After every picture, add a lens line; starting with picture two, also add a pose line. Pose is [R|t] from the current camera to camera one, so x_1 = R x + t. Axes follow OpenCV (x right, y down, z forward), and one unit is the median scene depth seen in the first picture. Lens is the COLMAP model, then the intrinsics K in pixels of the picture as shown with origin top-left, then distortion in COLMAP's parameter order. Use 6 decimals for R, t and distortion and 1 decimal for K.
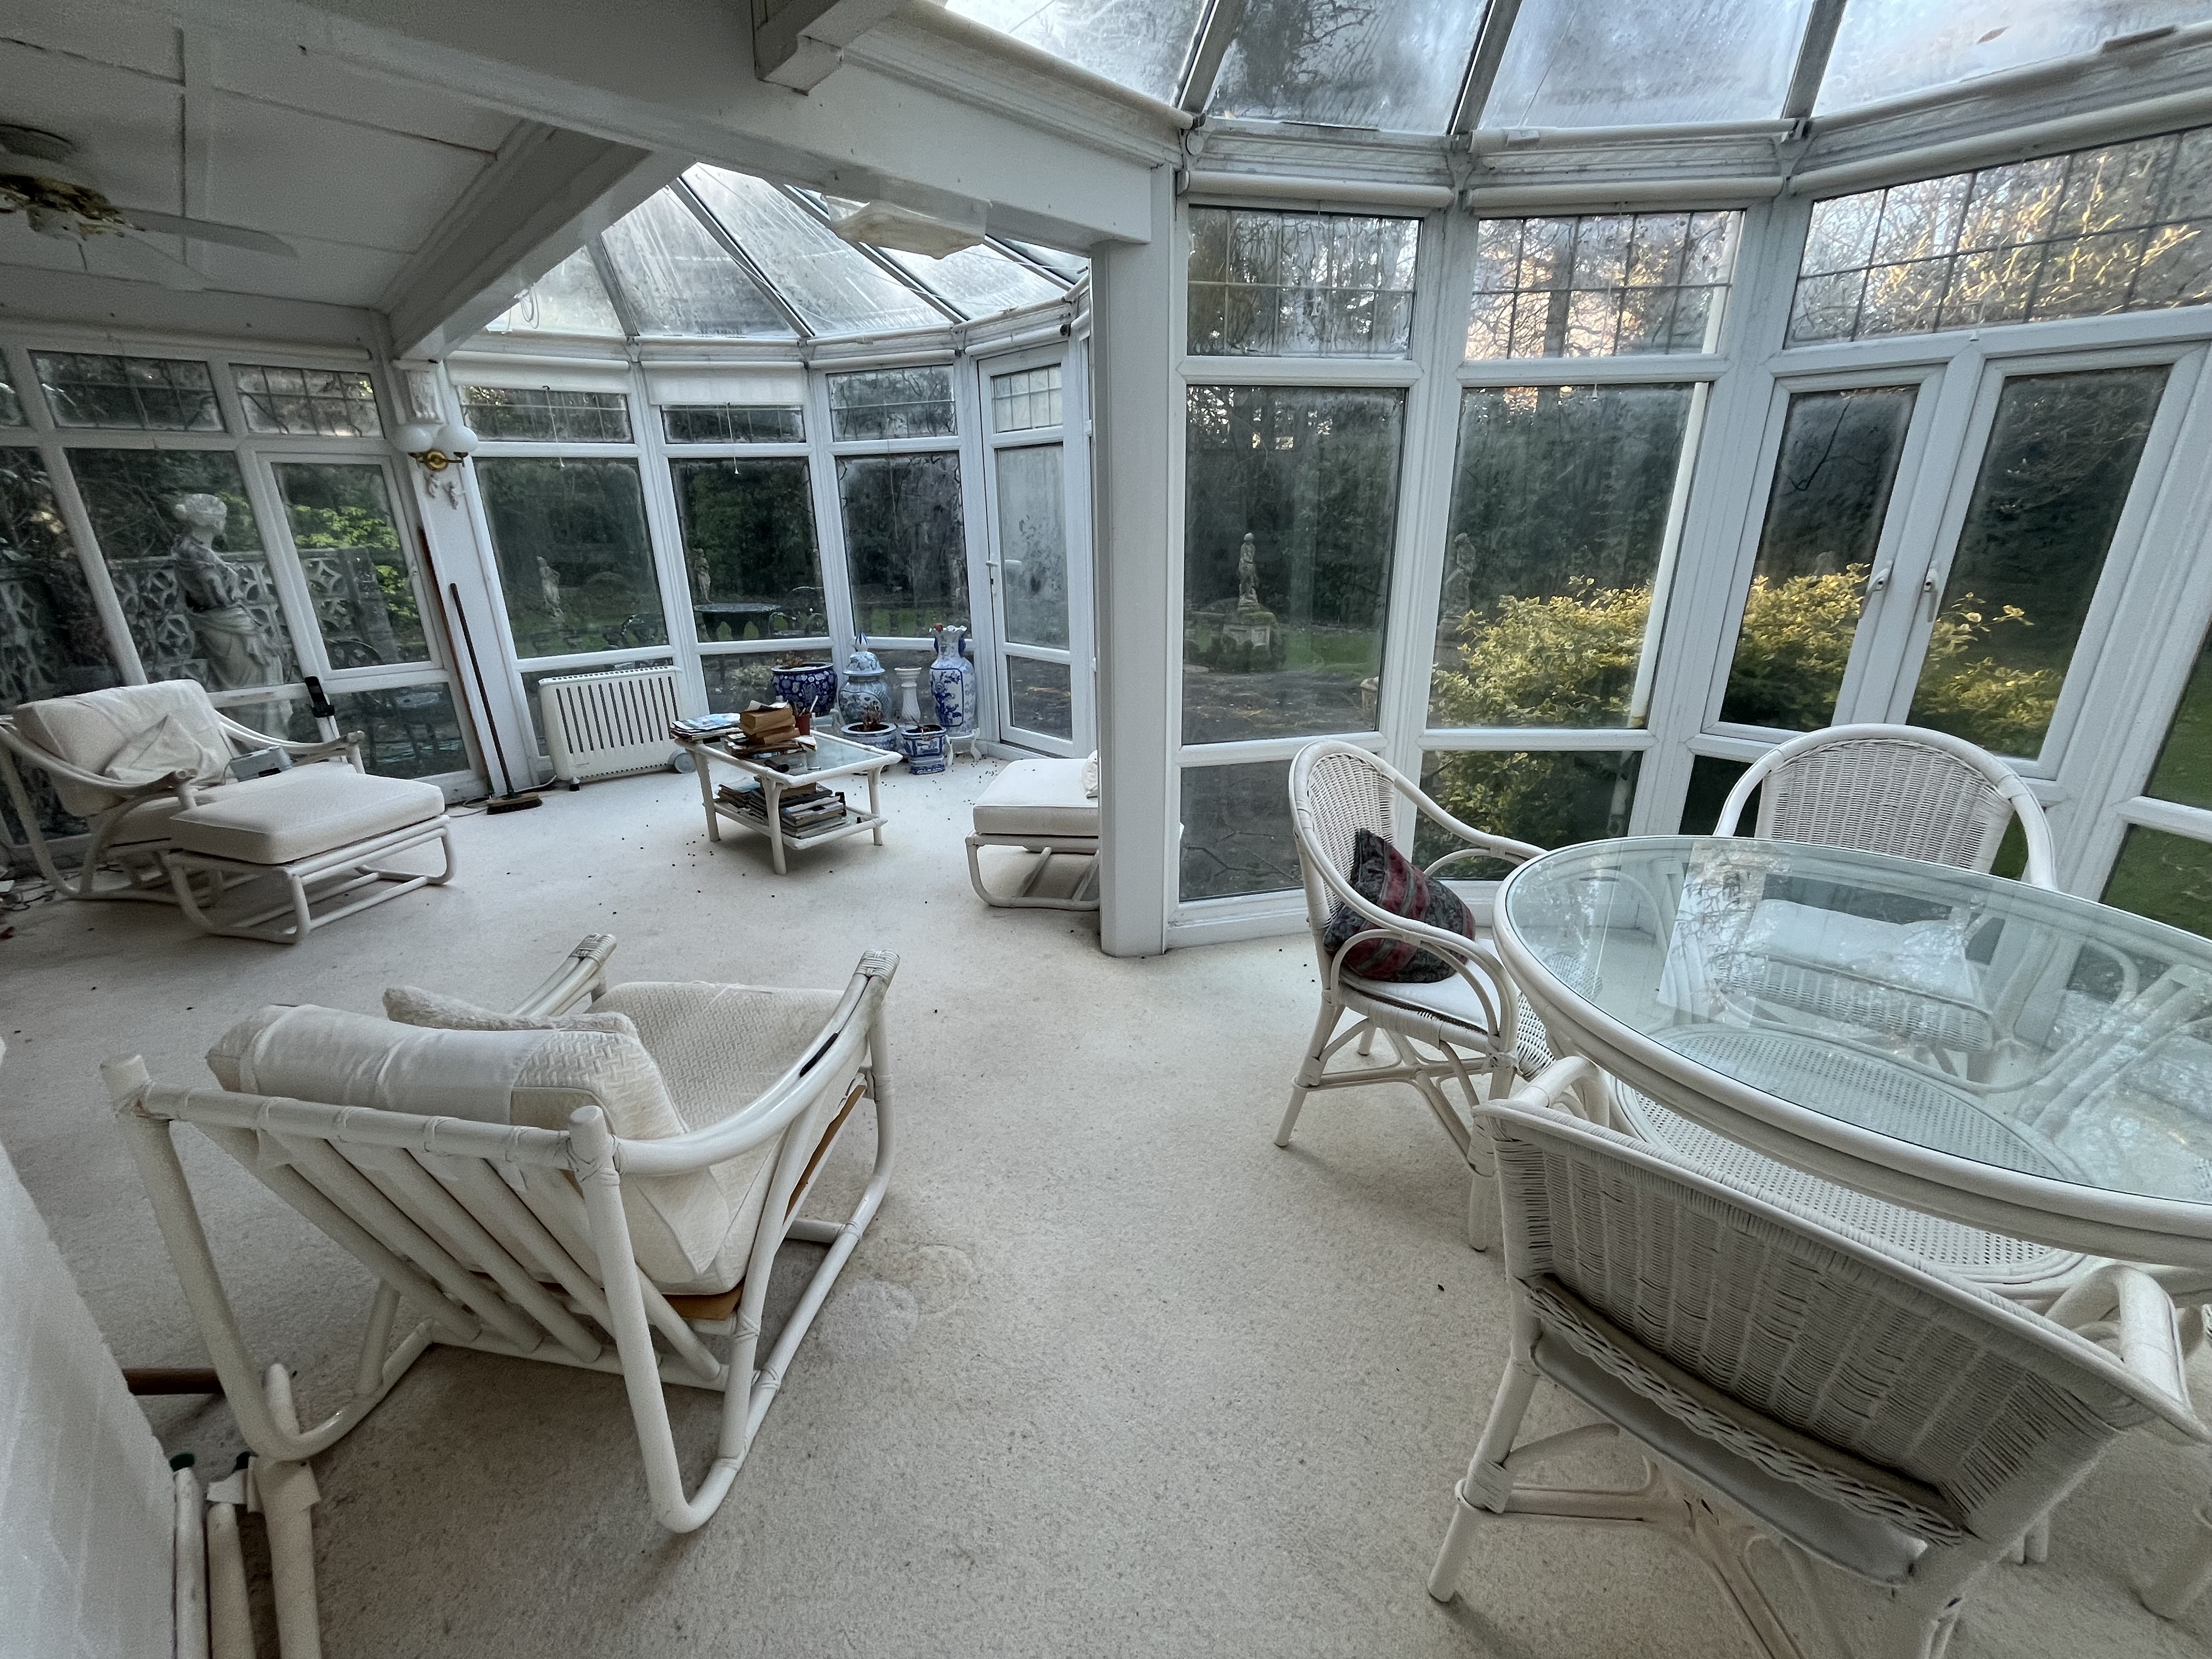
lens RADIAL K [[892.1, 0, 1105.6], [0, 892.1, 831.8], [0, 0, 1]] dist [-0.002682, -0.000885]
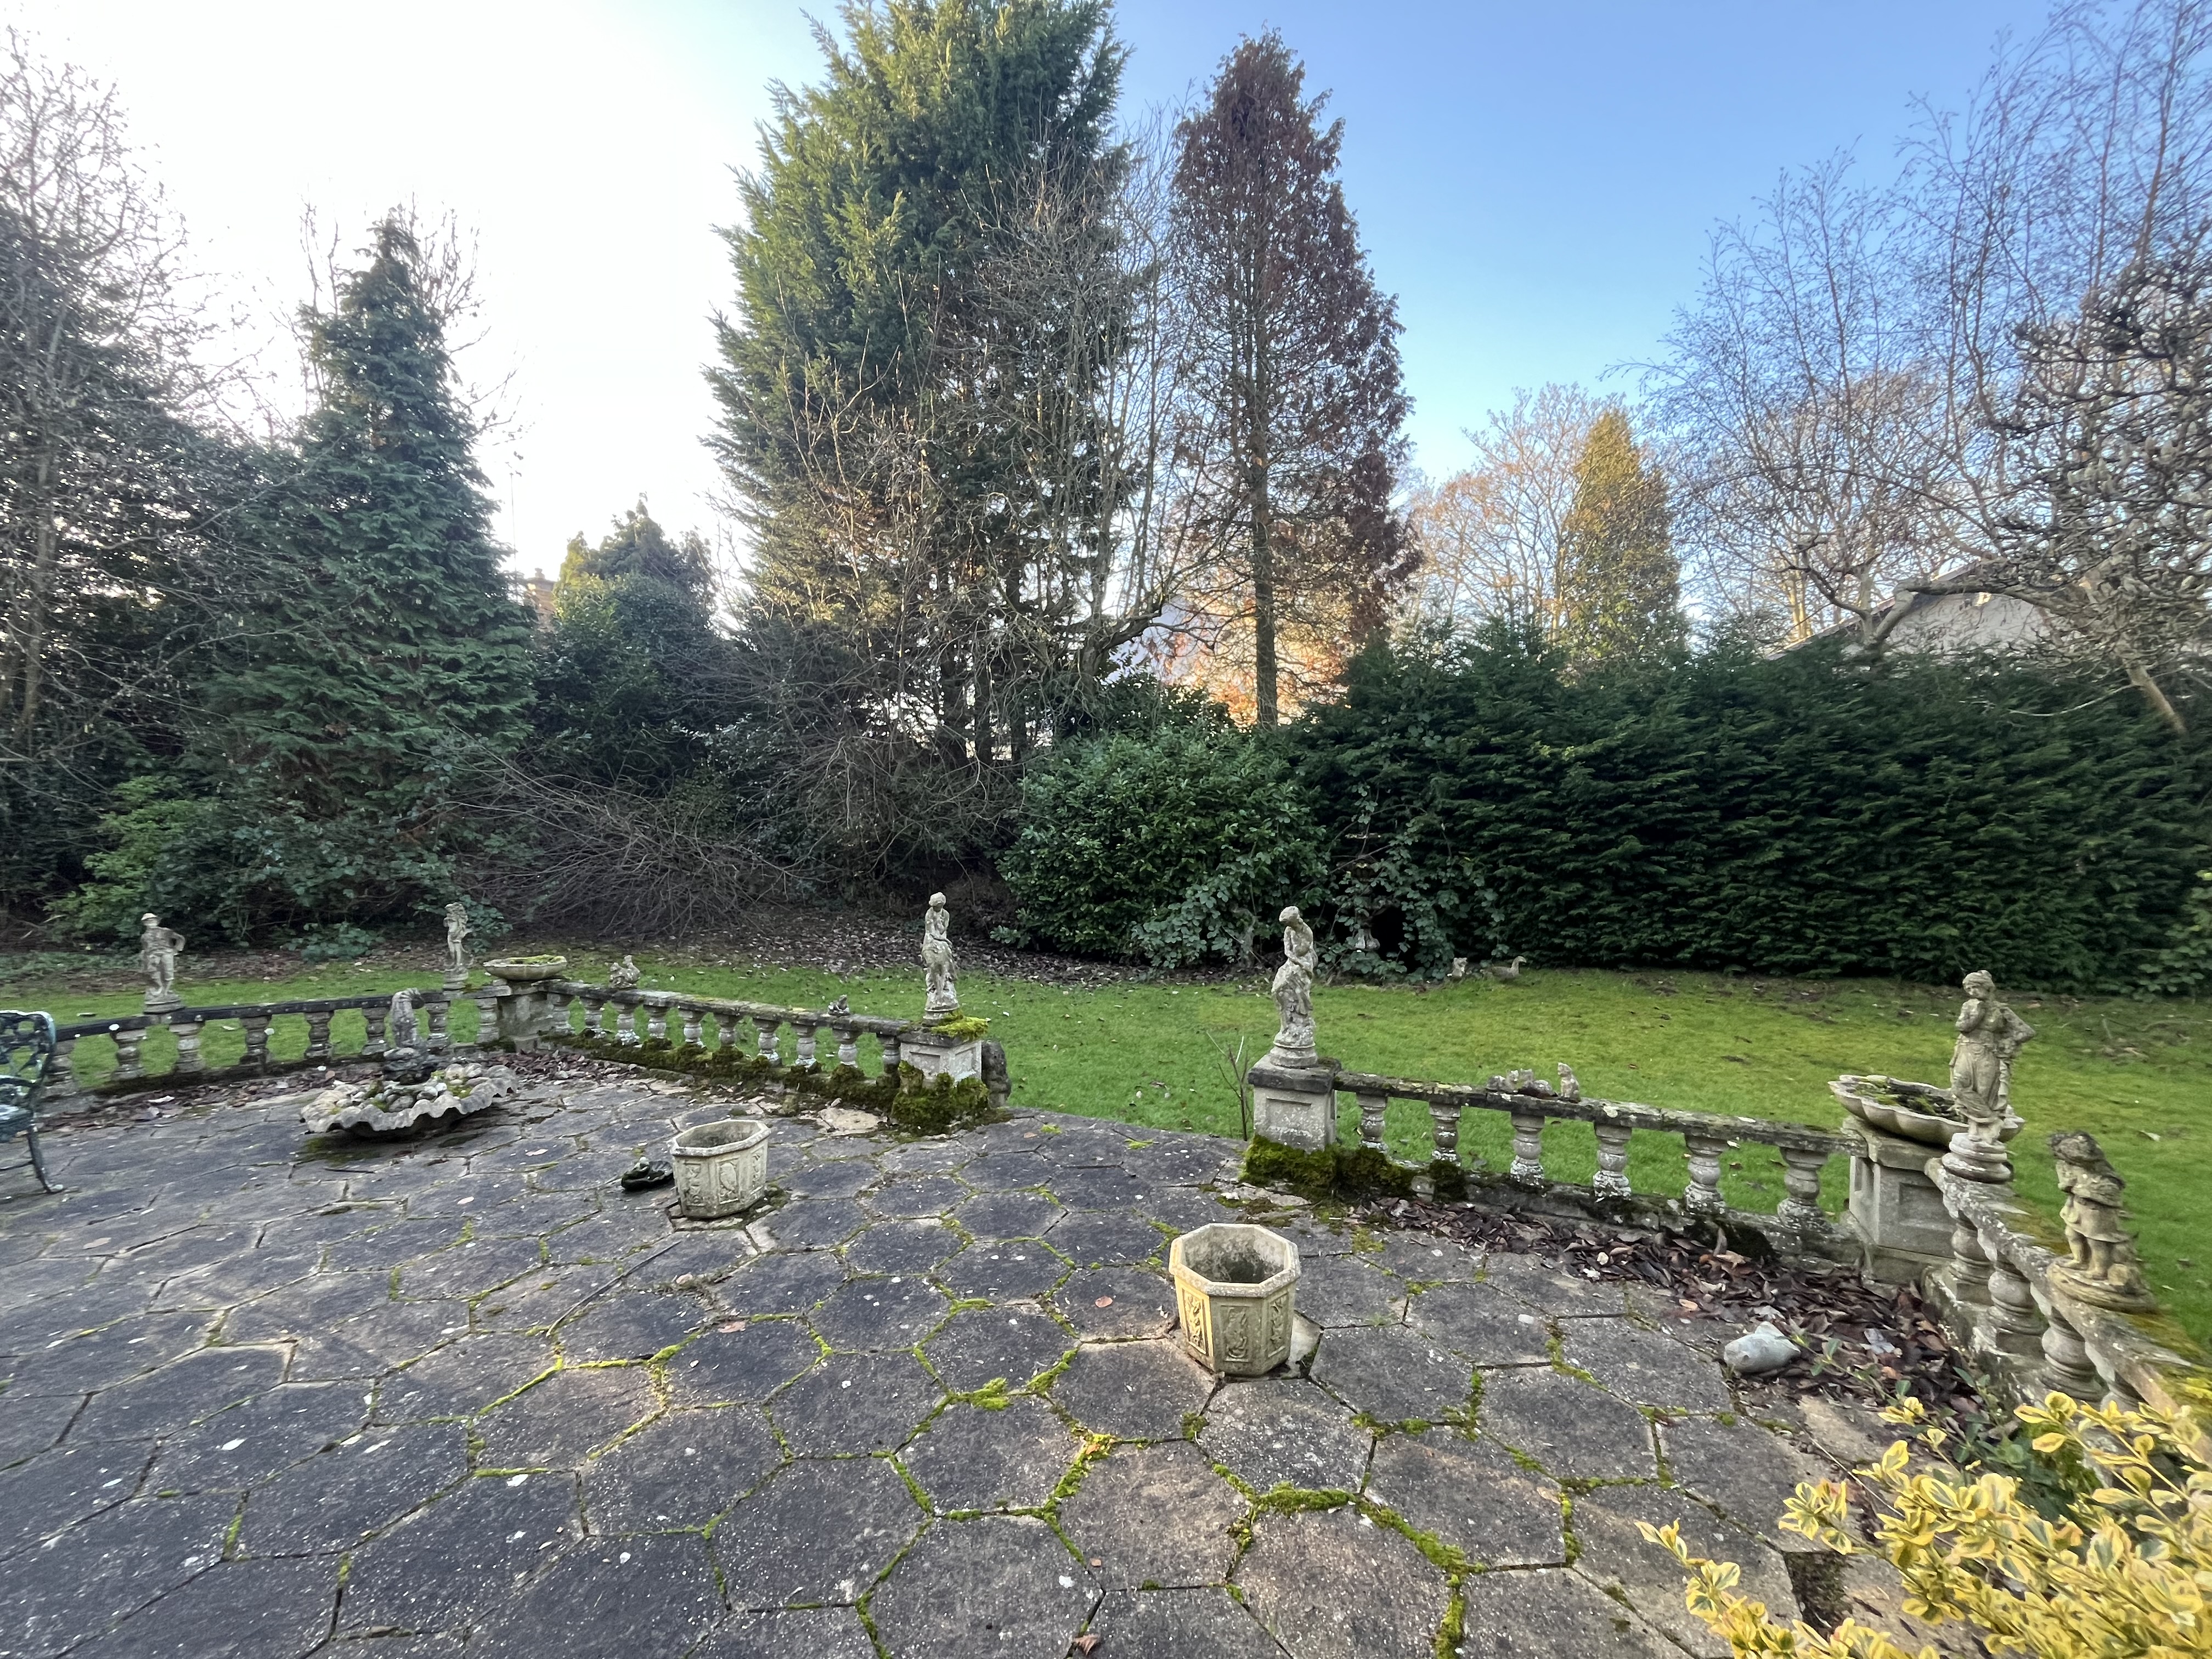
lens RADIAL K [[892.1, 0, 1105.6], [0, 892.1, 831.8], [0, 0, 1]] dist [-0.002682, -0.000885]
pose [[0.957761, 0.000092, 0.287566, 0.092058], [0.090199, 0.949439, -0.300717, -0.174813], [-0.273053, 0.313953, 0.909327, 0.389224]]
